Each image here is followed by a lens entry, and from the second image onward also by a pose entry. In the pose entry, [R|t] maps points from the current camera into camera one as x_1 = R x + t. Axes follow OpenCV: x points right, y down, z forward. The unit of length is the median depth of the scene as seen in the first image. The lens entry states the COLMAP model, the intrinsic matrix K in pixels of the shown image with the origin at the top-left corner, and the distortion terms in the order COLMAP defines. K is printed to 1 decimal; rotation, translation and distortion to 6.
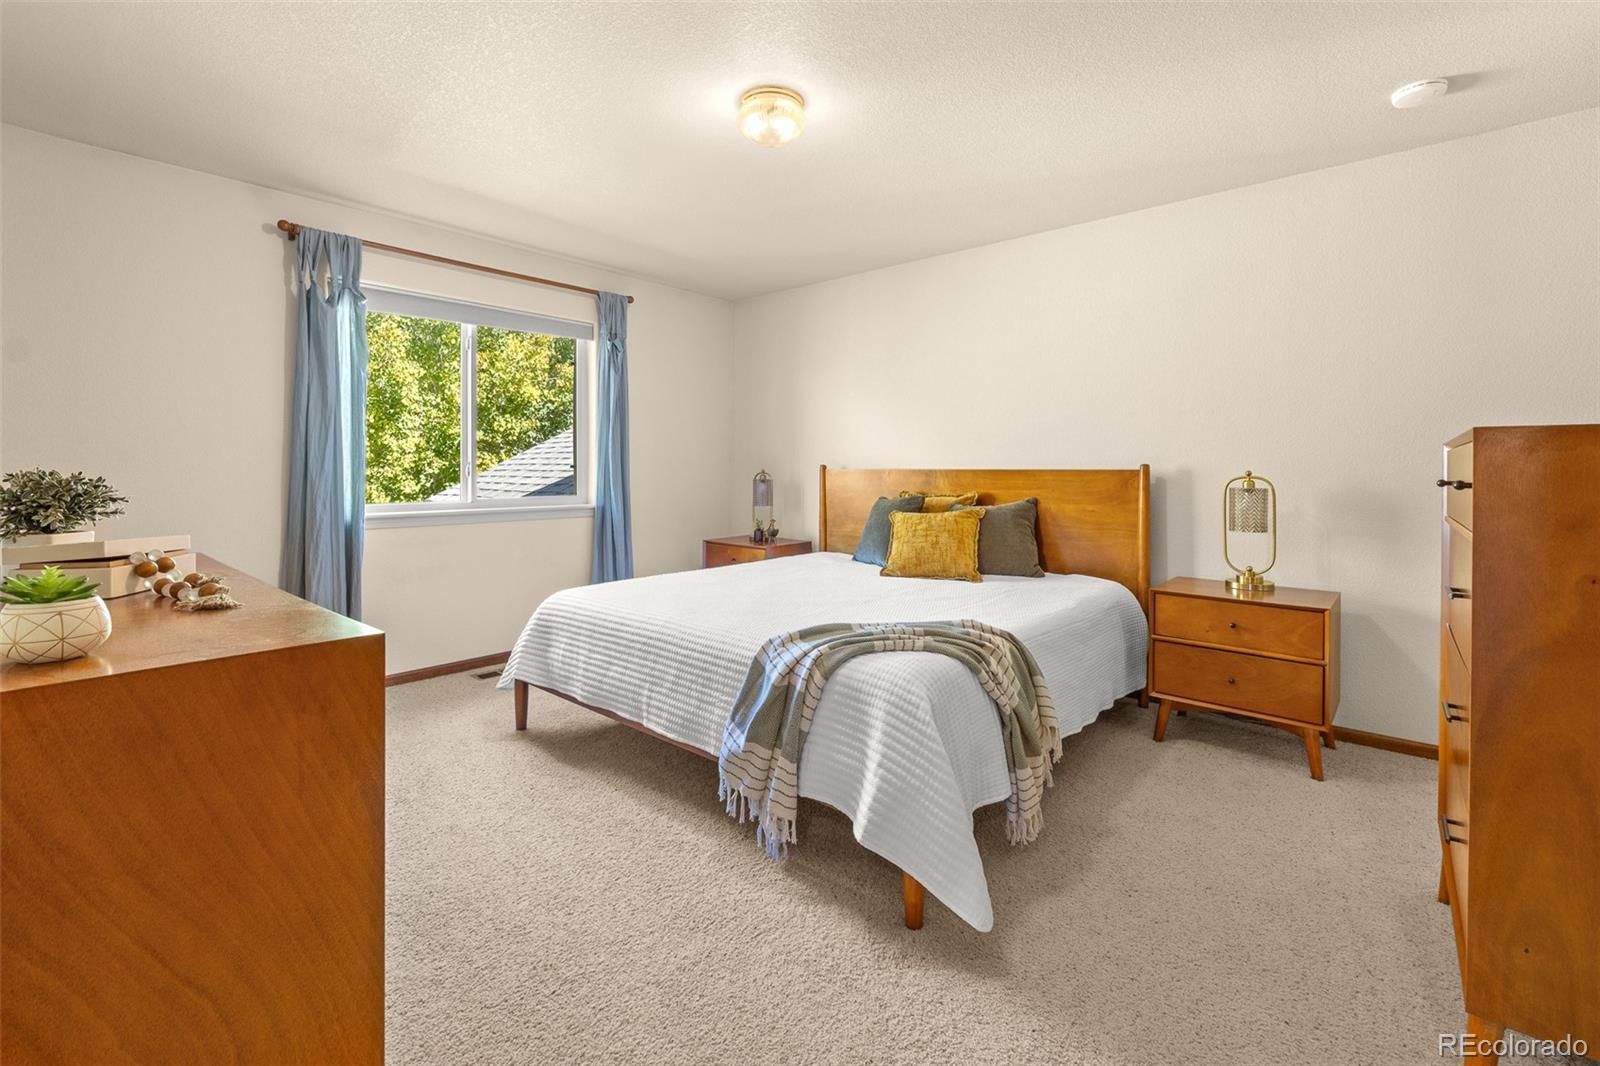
lens RADIAL K [[697.8, 0, 801.6], [0, 697.8, 464.5], [0, 0, 1]] dist [0.001079, 0.000019]
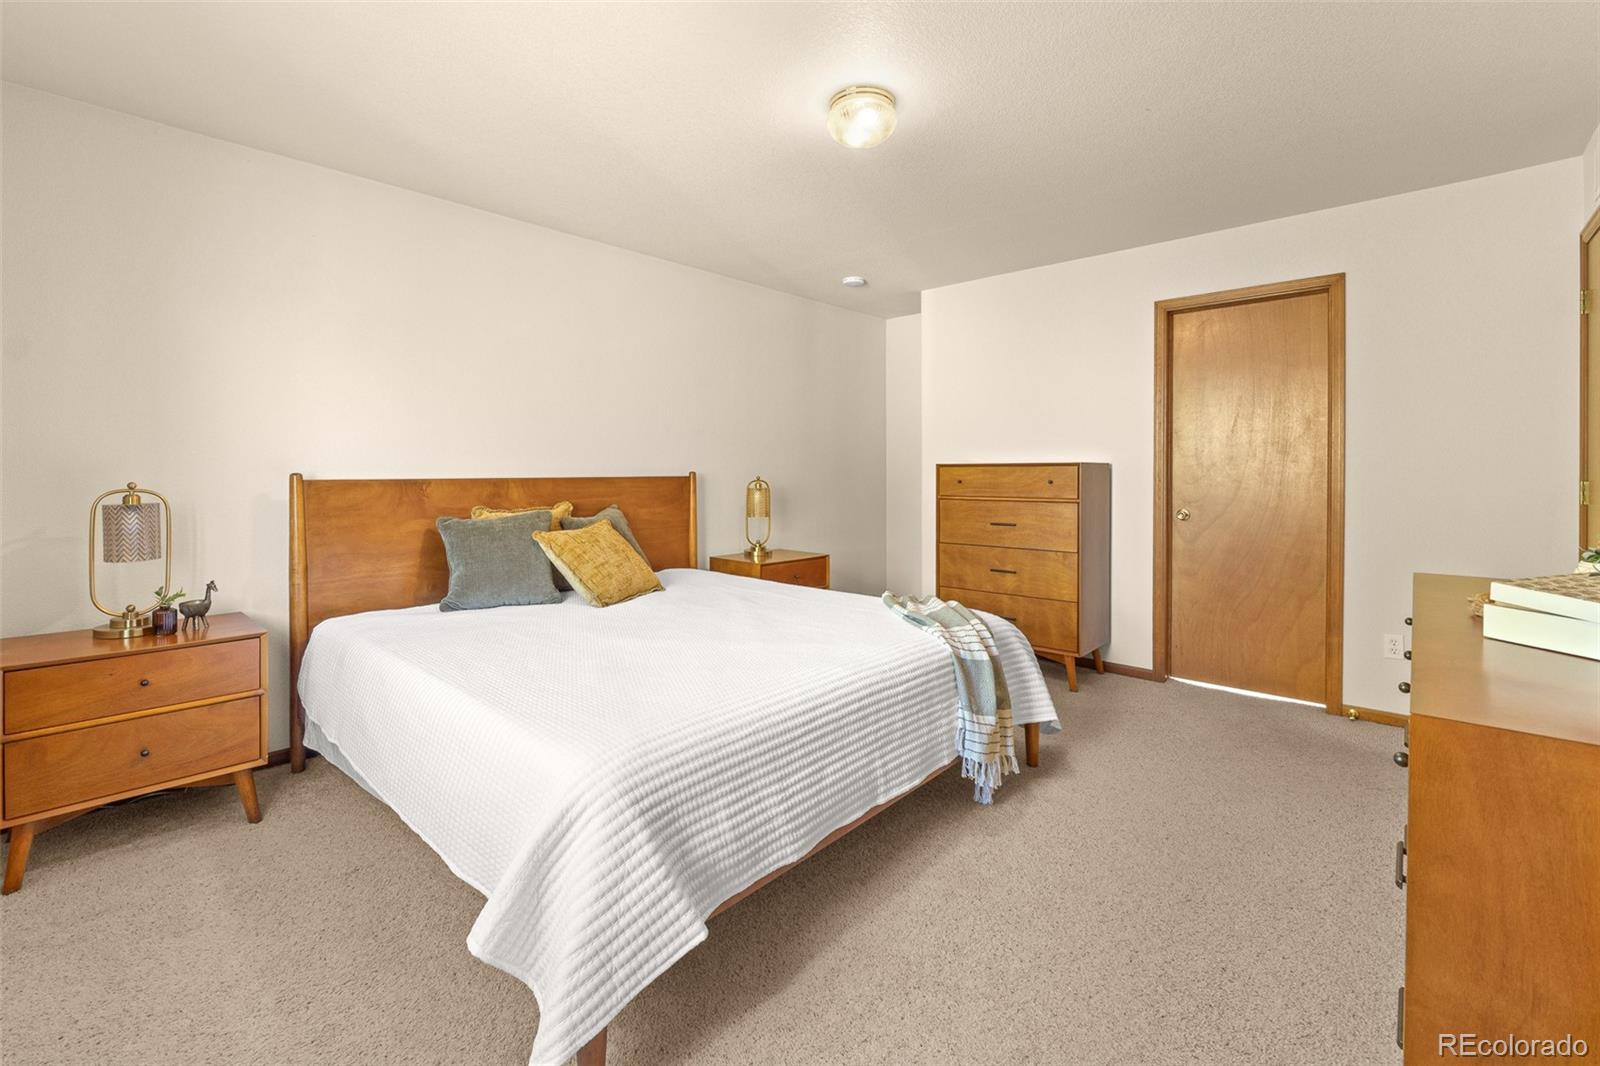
lens RADIAL K [[667.1, 0, 800.0], [0, 667.1, 533.0], [0, 0, 1]] dist [-0.001577, -0.000109]
pose [[0.039883, -0.090168, 0.995128, -0.874552], [0.005233, 0.995925, 0.090031, 0.003900], [-0.999191, 0.001617, 0.040192, 0.982186]]
